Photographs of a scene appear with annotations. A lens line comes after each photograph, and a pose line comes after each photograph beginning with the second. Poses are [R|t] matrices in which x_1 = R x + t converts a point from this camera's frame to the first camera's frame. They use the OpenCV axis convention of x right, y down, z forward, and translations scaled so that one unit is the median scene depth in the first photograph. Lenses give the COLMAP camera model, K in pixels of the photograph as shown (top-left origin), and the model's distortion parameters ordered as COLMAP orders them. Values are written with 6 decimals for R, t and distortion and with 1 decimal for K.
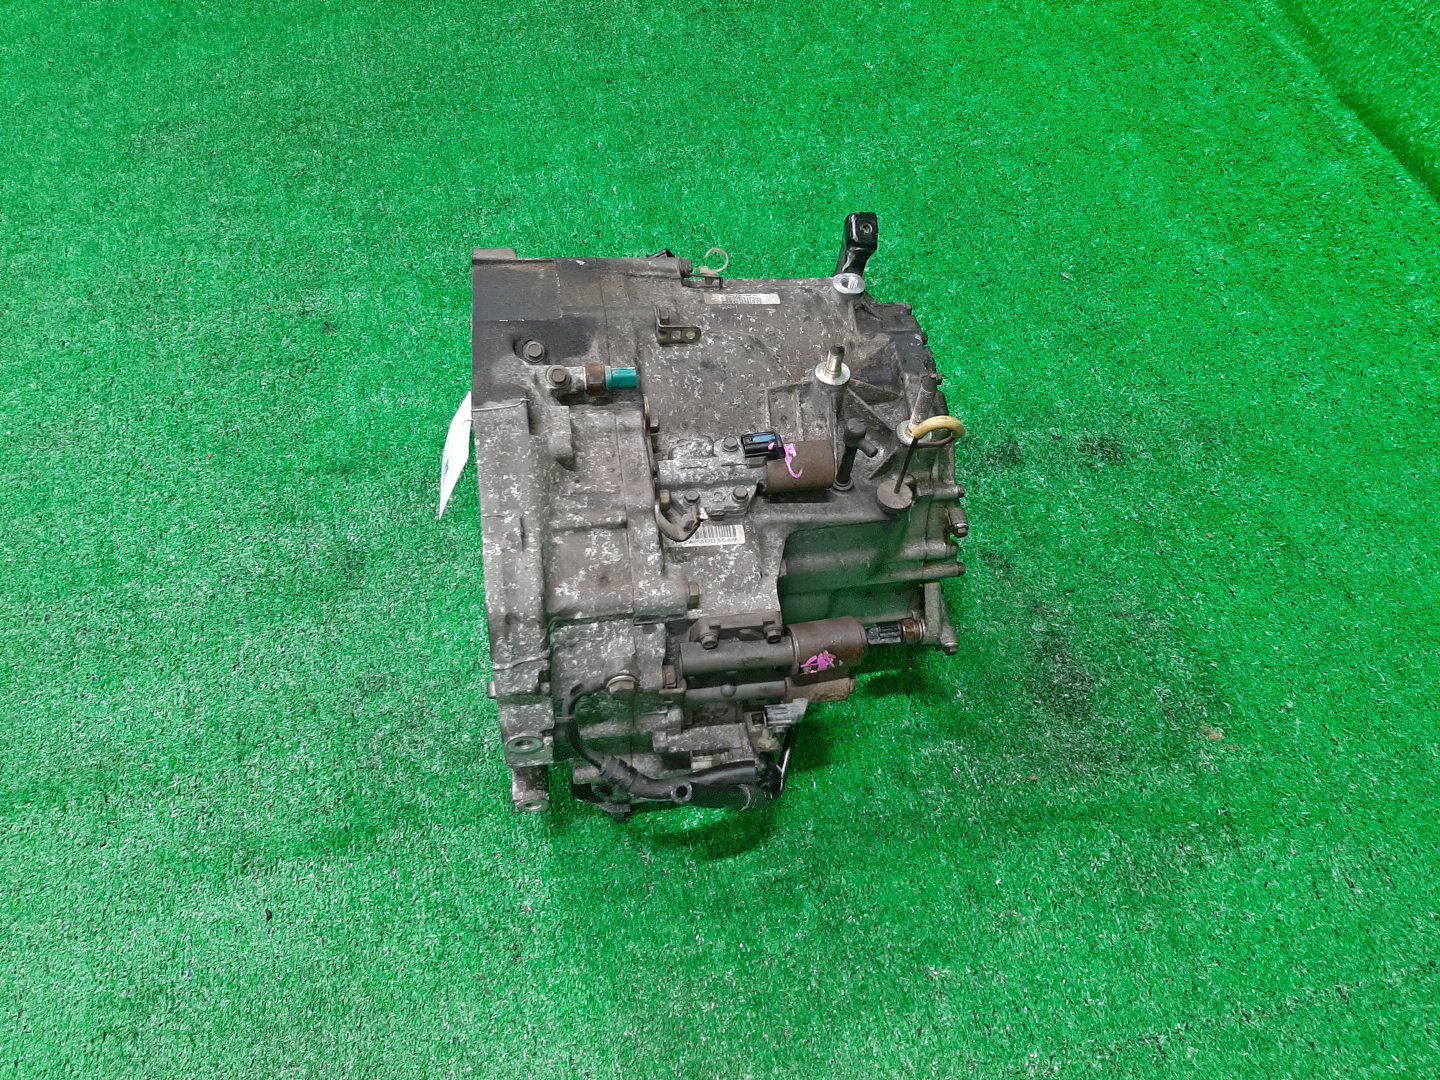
lens RADIAL K [[1075.9, 0, 720.0], [0, 1075.9, 540.0], [0, 0, 1]] dist [0.001345, 0.000047]
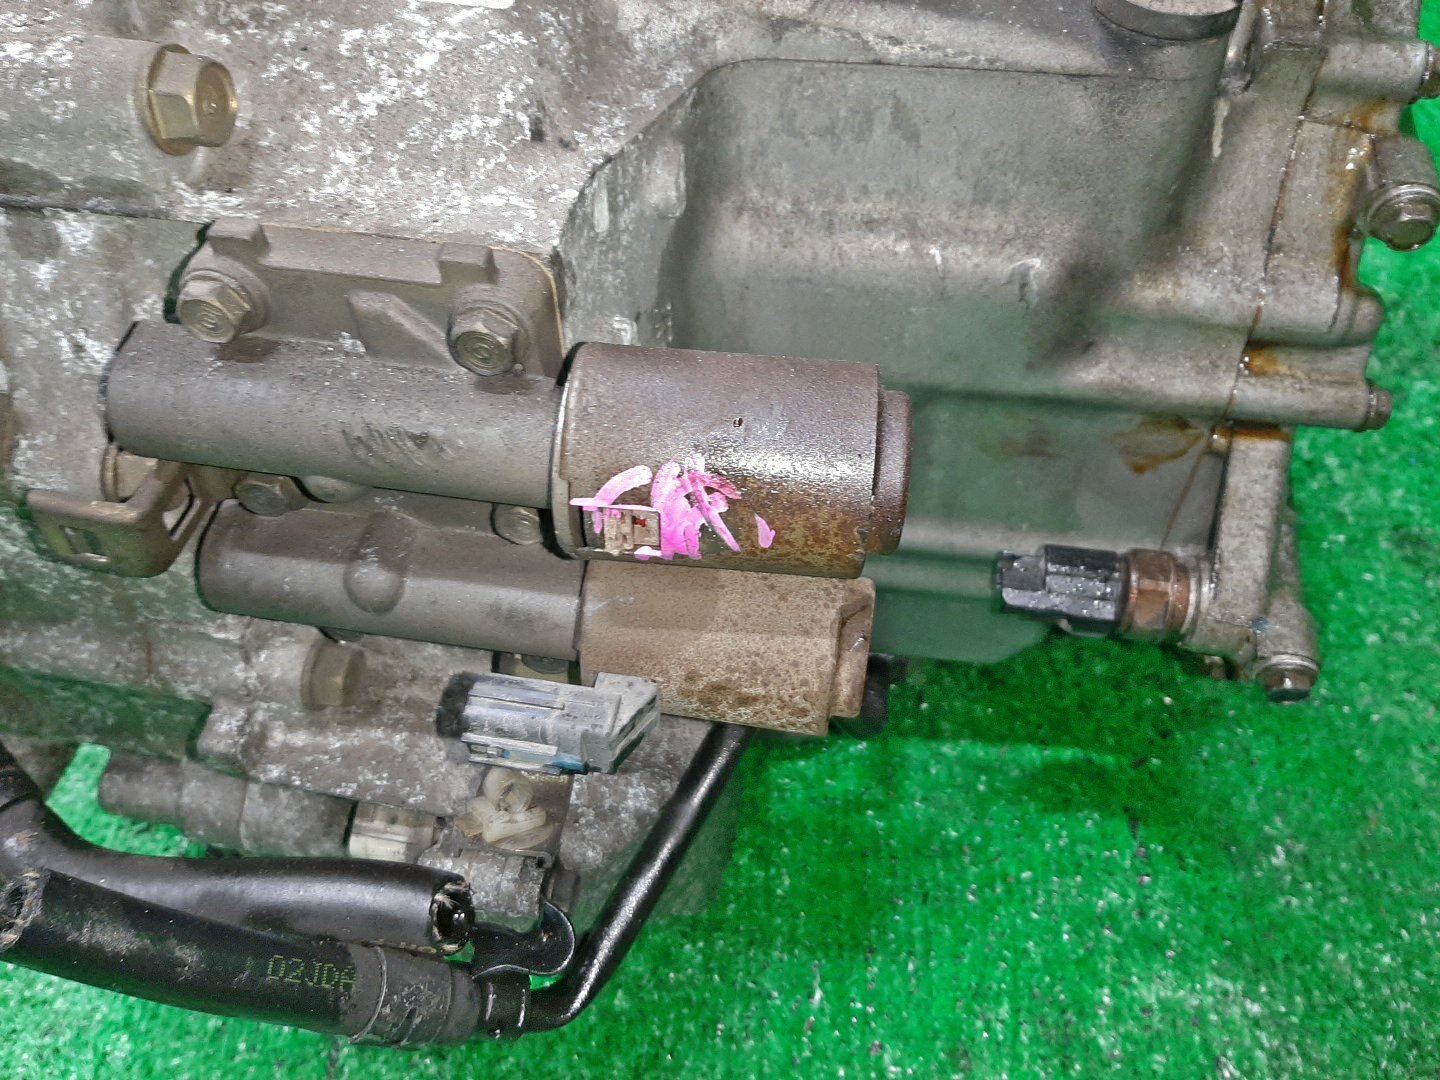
lens RADIAL K [[1140.6, 0, 720.0], [0, 1140.6, 540.0], [0, 0, 1]] dist [0.005708, -0.068040]
pose [[0.948586, 0.185567, -0.256418, 0.140241], [-0.204569, 0.977610, -0.049293, 0.110649], [0.241530, 0.099214, 0.965308, 0.660843]]
